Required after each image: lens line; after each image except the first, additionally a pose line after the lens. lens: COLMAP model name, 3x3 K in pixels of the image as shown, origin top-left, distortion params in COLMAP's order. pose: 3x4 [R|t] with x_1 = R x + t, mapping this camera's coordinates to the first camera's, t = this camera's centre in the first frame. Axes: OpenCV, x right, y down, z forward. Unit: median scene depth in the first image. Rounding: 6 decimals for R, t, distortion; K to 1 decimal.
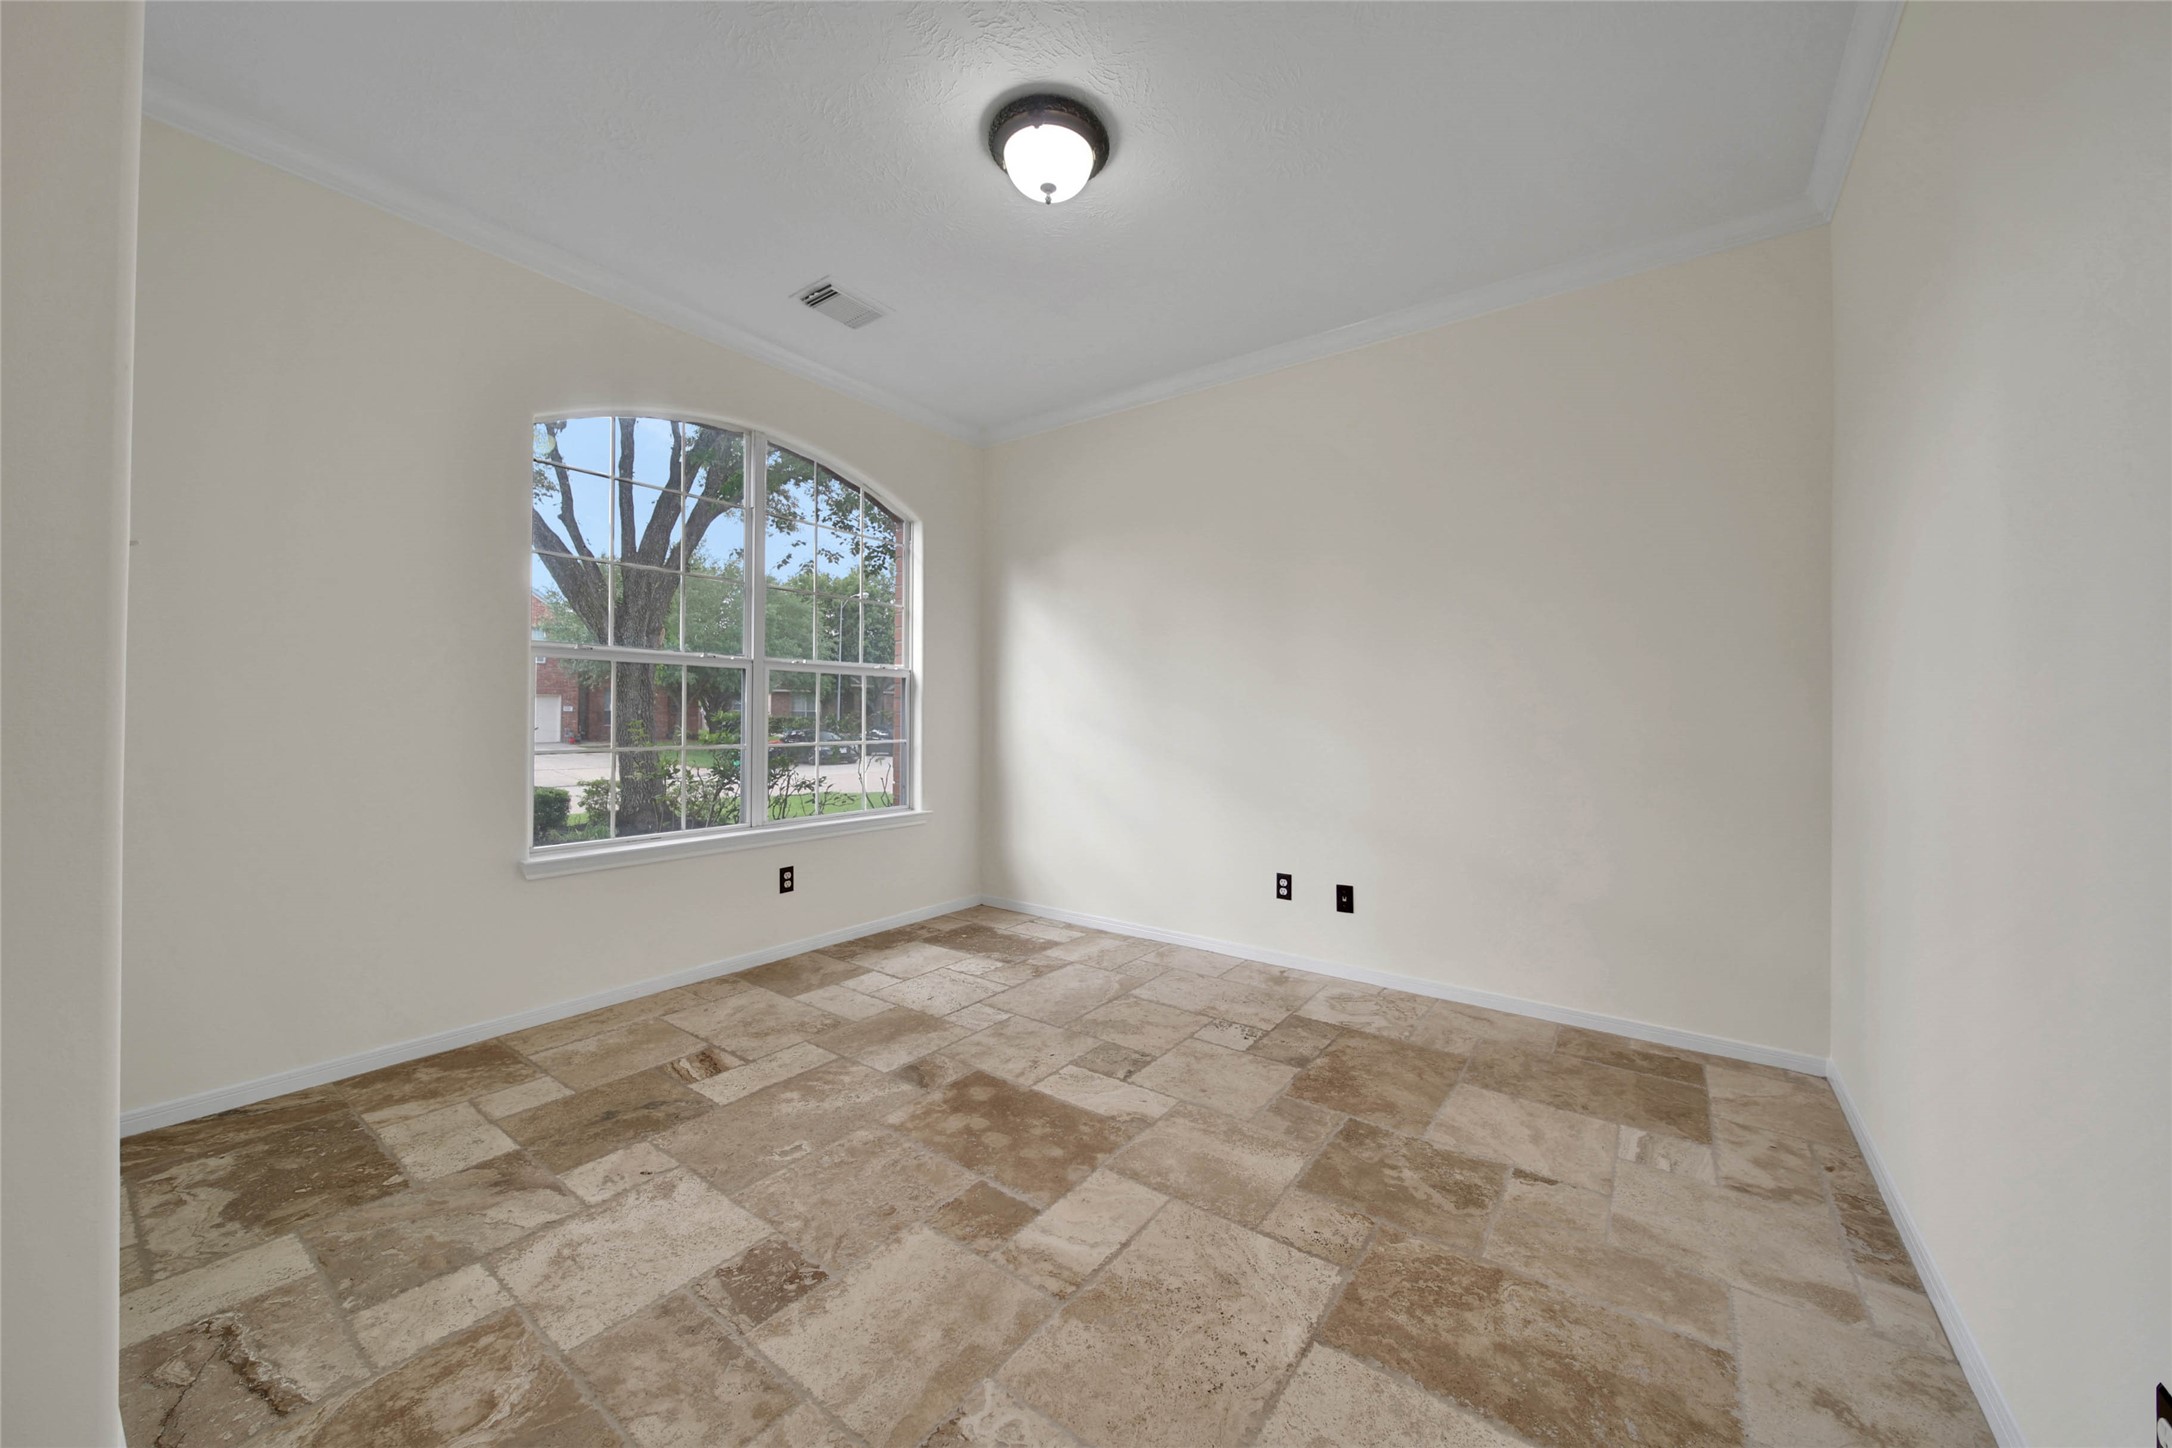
lens RADIAL K [[780.0, 0, 1086.9], [0, 780.0, 718.3], [0, 0, 1]] dist [-0.000570, -0.000860]
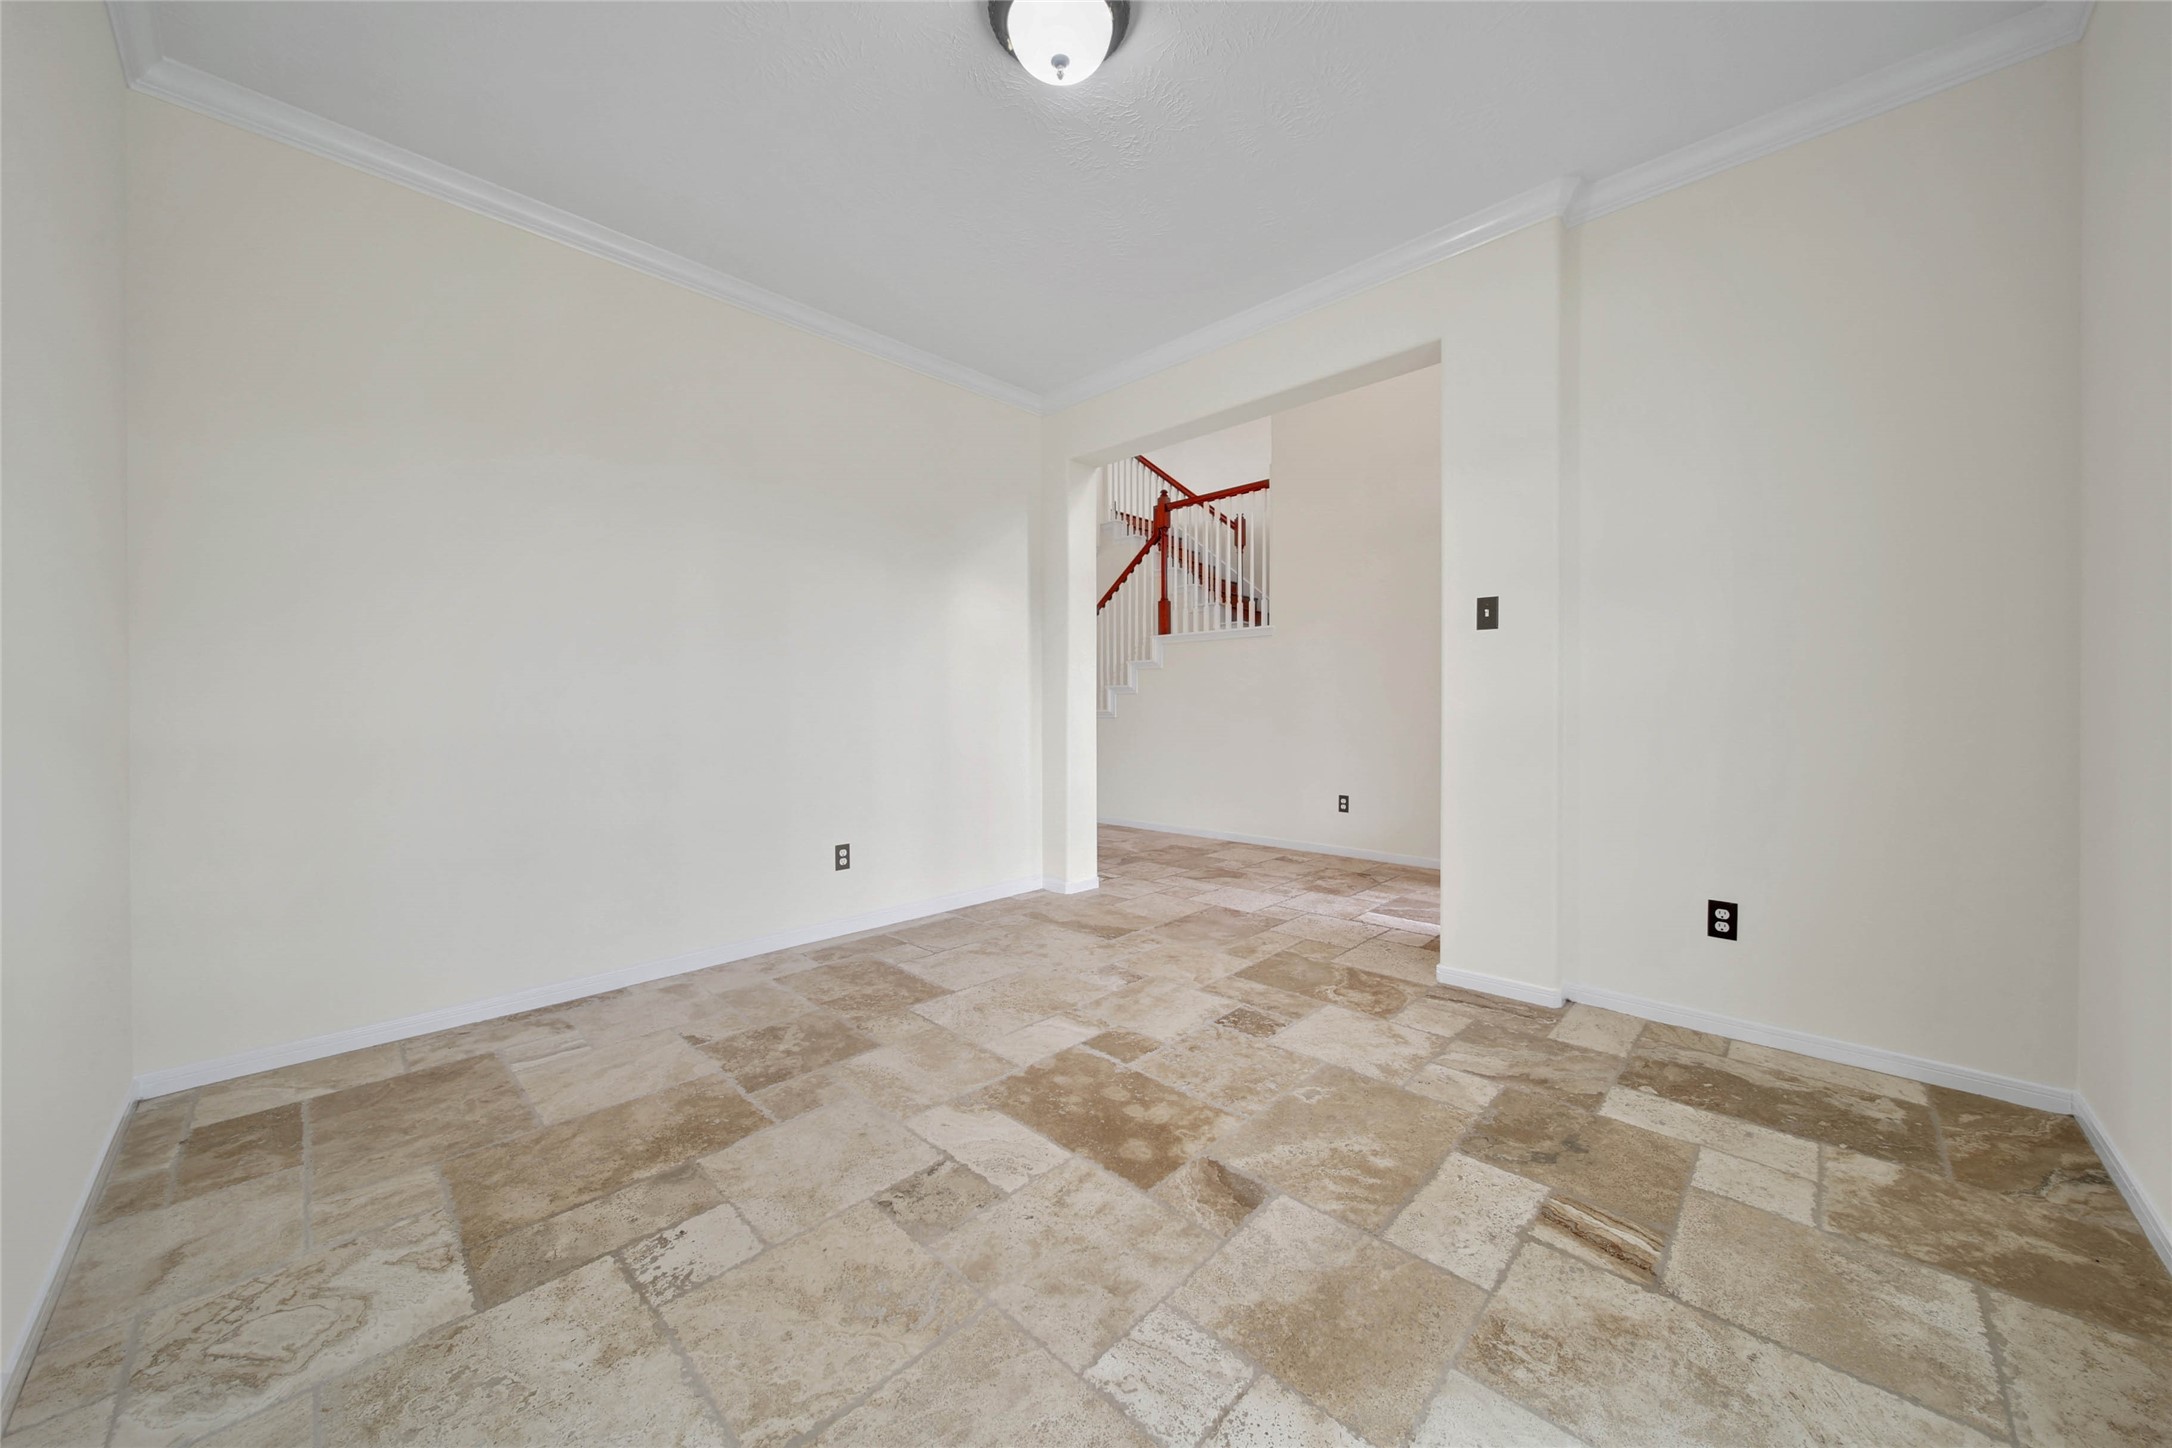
lens RADIAL K [[780.0, 0, 1084.2], [0, 780.0, 715.1], [0, 0, 1]] dist [-0.000570, -0.000860]
pose [[-0.990732, -0.004282, 0.135767, -0.203083], [-0.002270, 0.999885, 0.014970, 0.032400], [-0.135816, 0.014523, -0.990628, 1.923215]]
